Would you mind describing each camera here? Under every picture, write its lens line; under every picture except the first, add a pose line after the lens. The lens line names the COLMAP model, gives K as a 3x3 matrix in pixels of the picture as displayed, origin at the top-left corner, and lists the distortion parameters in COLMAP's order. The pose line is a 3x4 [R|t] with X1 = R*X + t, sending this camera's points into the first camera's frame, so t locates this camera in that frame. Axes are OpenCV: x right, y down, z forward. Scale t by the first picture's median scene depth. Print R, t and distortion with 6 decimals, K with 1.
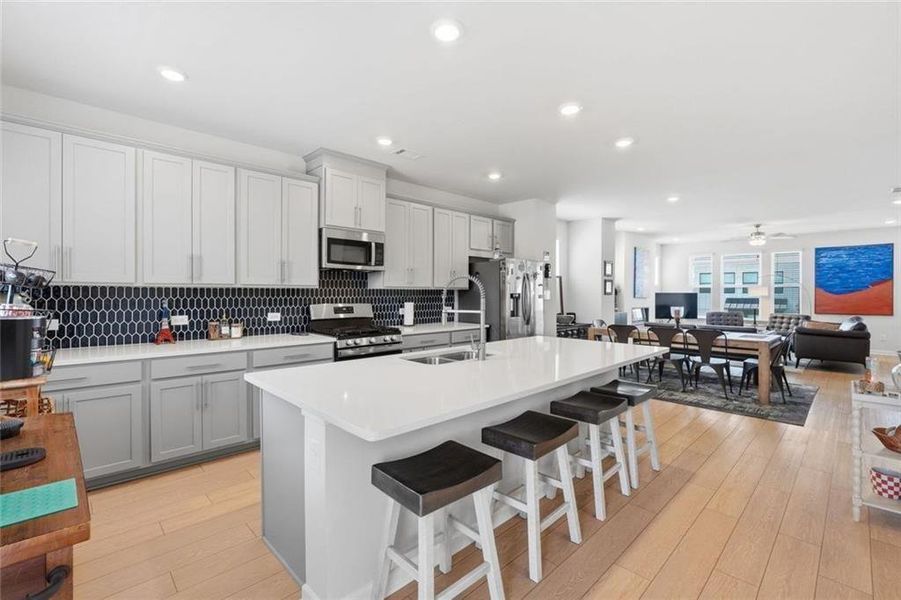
lens RADIAL K [[387.7, 0, 451.6], [0, 387.7, 296.8], [0, 0, 1]] dist [-0.001485, -0.000011]
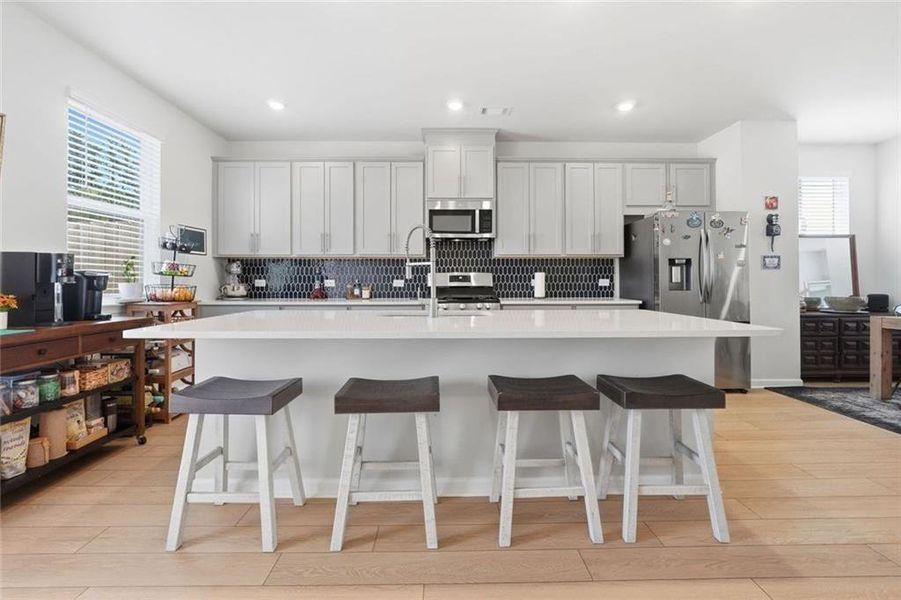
lens RADIAL K [[395.6, 0, 452.0], [0, 395.6, 281.8], [0, 0, 1]] dist [-0.002415, -0.000105]
pose [[0.744588, -0.003867, -0.667513, 0.454059], [-0.001758, 0.999968, -0.007754, 0.055592], [0.667522, 0.006947, 0.744558, 0.215969]]
